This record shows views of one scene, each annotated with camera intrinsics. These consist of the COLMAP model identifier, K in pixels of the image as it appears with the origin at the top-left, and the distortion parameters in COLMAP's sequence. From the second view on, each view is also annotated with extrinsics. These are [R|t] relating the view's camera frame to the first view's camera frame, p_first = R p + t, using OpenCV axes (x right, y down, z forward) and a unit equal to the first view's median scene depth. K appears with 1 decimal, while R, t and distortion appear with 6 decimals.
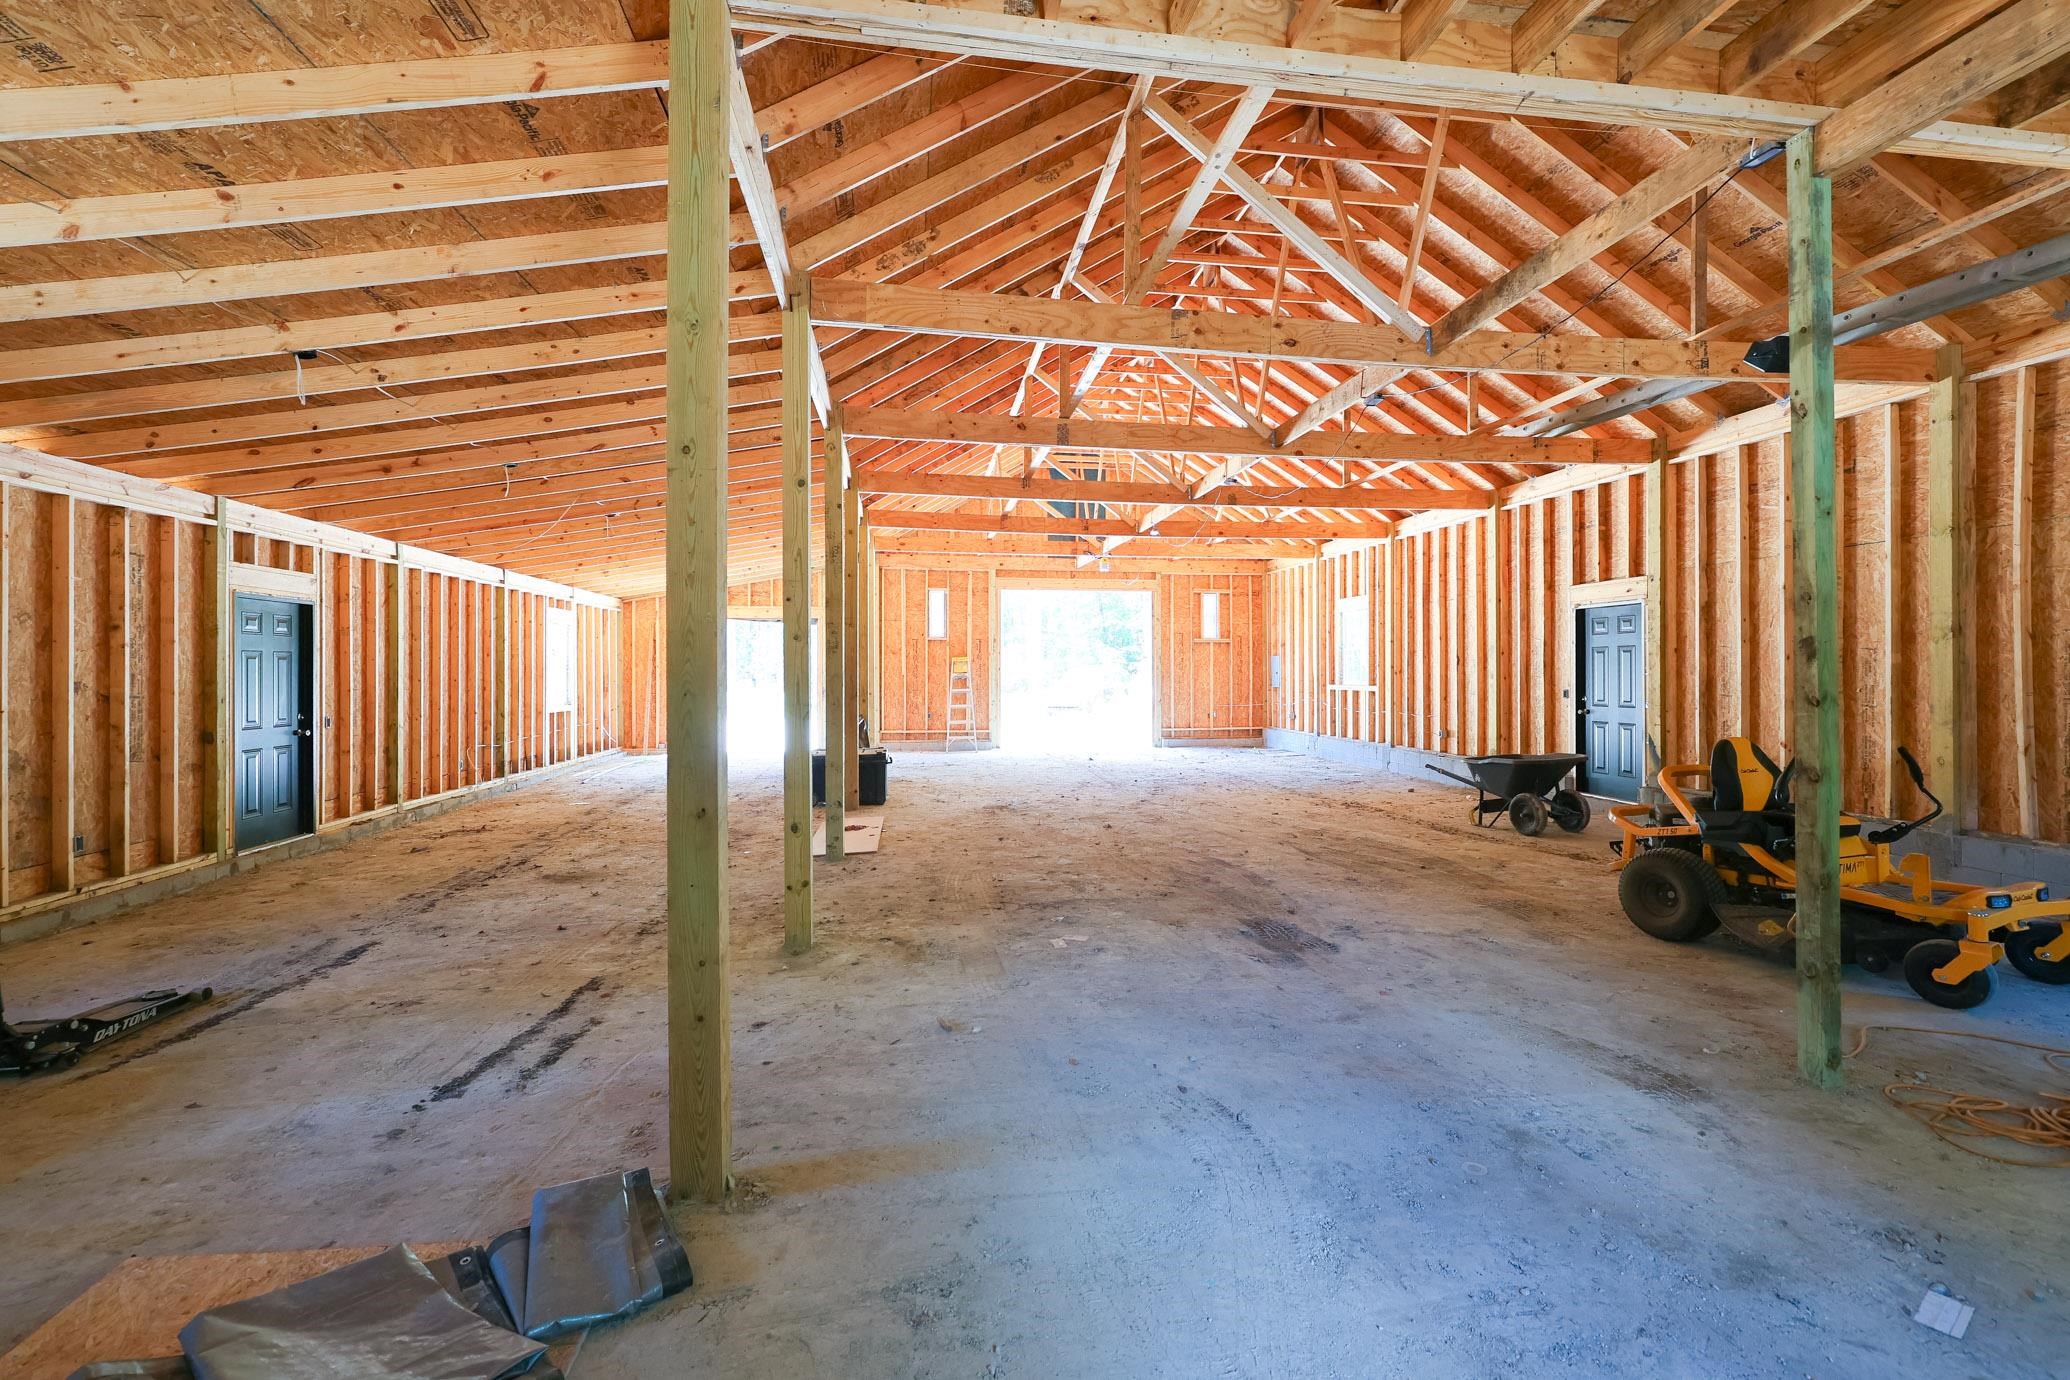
lens RADIAL K [[892.3, 0, 1035.0], [0, 892.3, 690.0], [0, 0, 1]] dist [-0.000250, -0.000132]
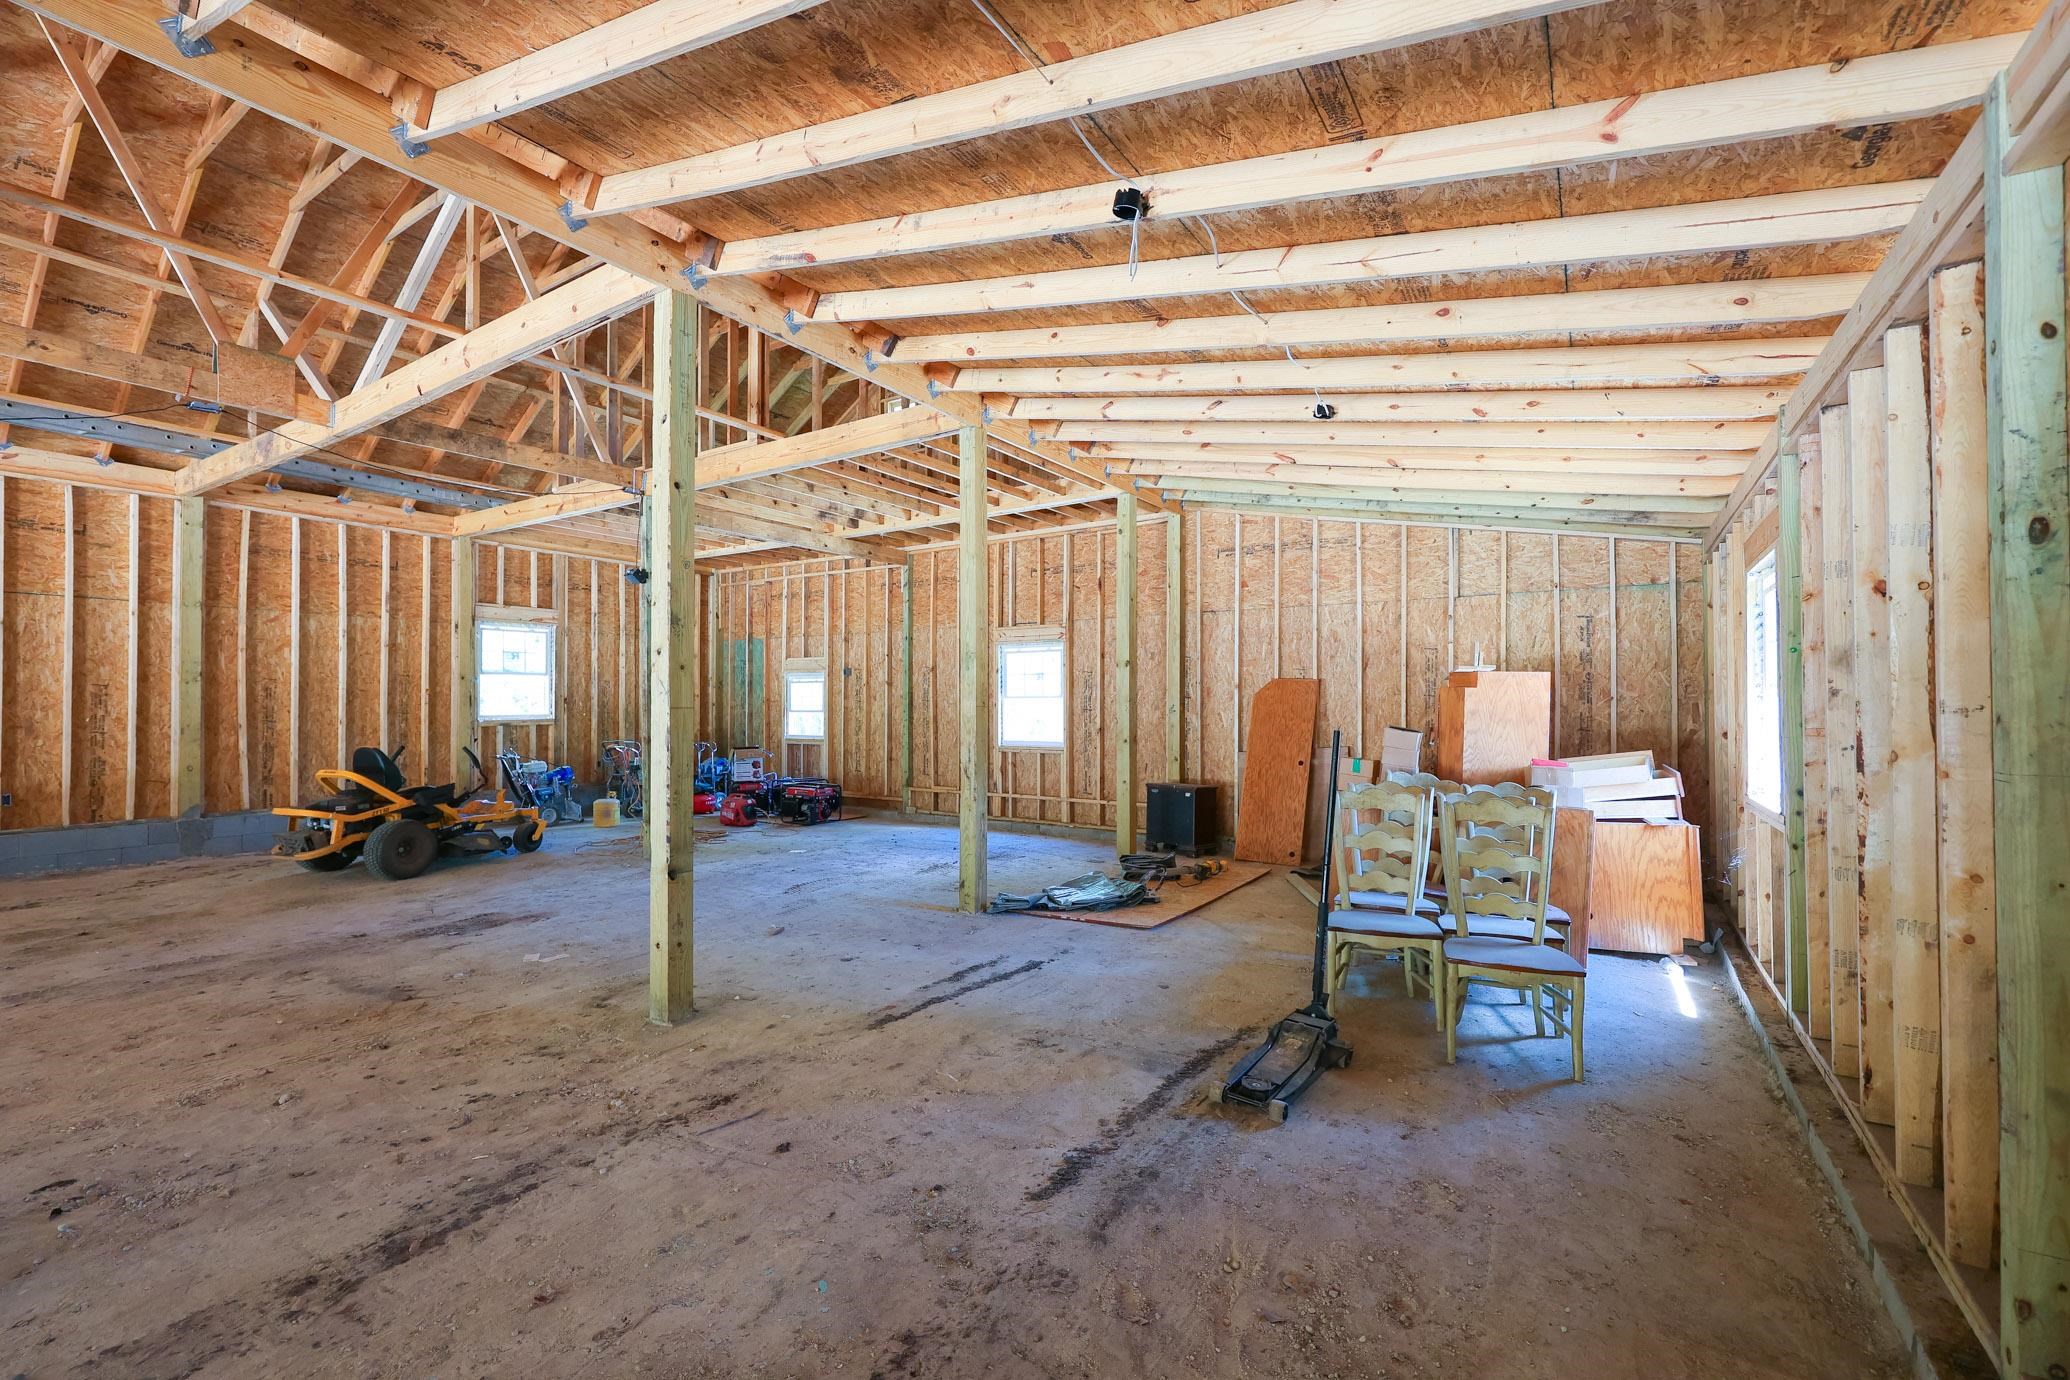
lens RADIAL K [[892.3, 0, 1035.0], [0, 892.3, 690.0], [0, 0, 1]] dist [-0.000250, -0.000132]
pose [[-0.748959, 0.008765, 0.662559, -1.366314], [0.014564, 0.999889, 0.003235, -0.037952], [-0.662456, 0.012073, -0.749003, 1.738983]]
